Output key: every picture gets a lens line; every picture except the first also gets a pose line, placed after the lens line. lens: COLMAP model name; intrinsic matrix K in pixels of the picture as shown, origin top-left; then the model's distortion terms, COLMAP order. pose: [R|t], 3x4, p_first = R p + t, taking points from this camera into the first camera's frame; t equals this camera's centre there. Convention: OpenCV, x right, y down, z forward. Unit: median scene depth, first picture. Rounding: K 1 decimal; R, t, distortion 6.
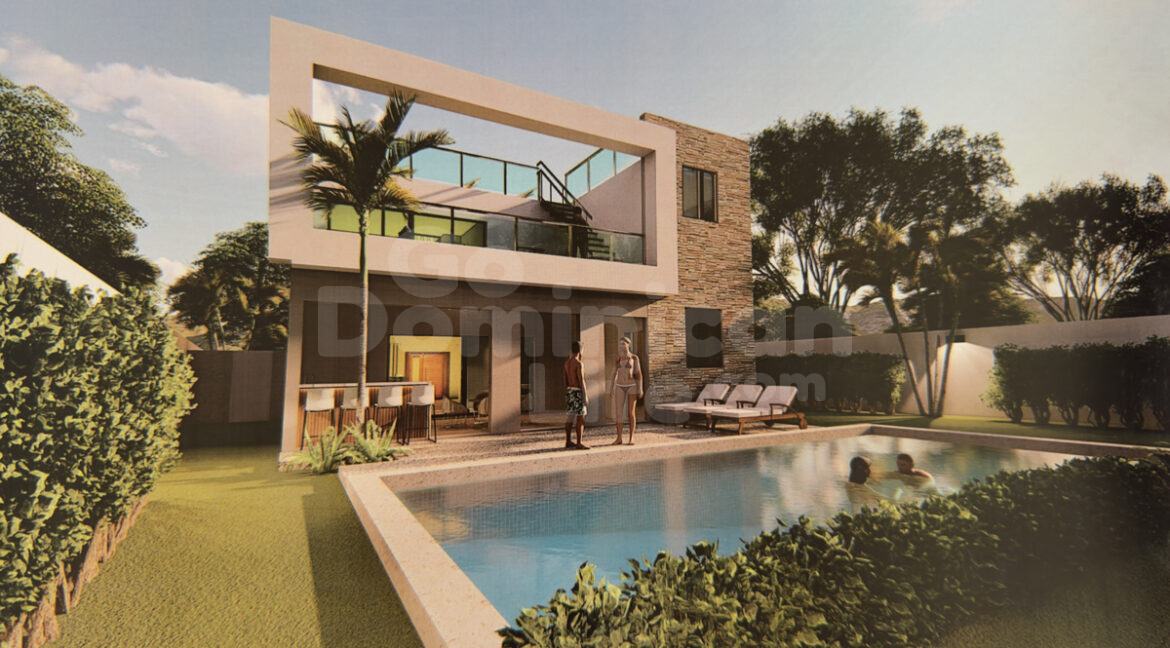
lens RADIAL K [[500.1, 0, 548.0], [0, 500.1, 316.6], [0, 0, 1]] dist [0.087327, -0.049779]
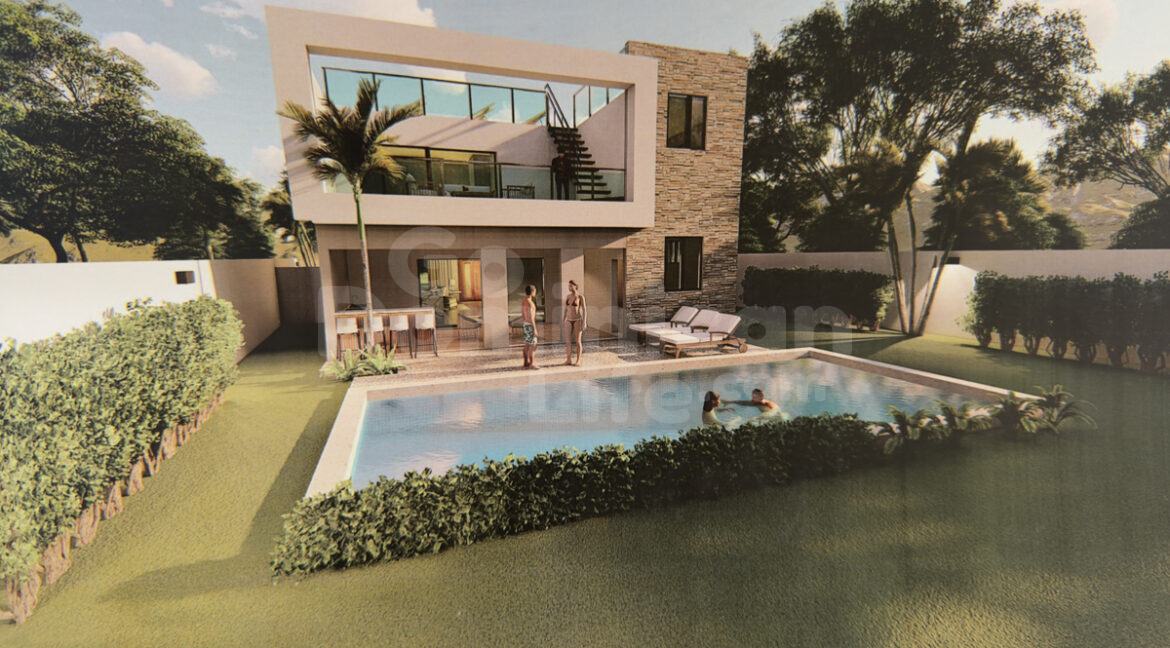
lens RADIAL K [[500.1, 0, 548.0], [0, 500.1, 316.6], [0, 0, 1]] dist [0.087327, -0.049779]
pose [[0.982012, 0.017370, -0.188015, 0.228325], [0.027826, 0.971574, 0.235094, -0.111432], [0.186754, -0.236097, 0.953615, -0.119235]]
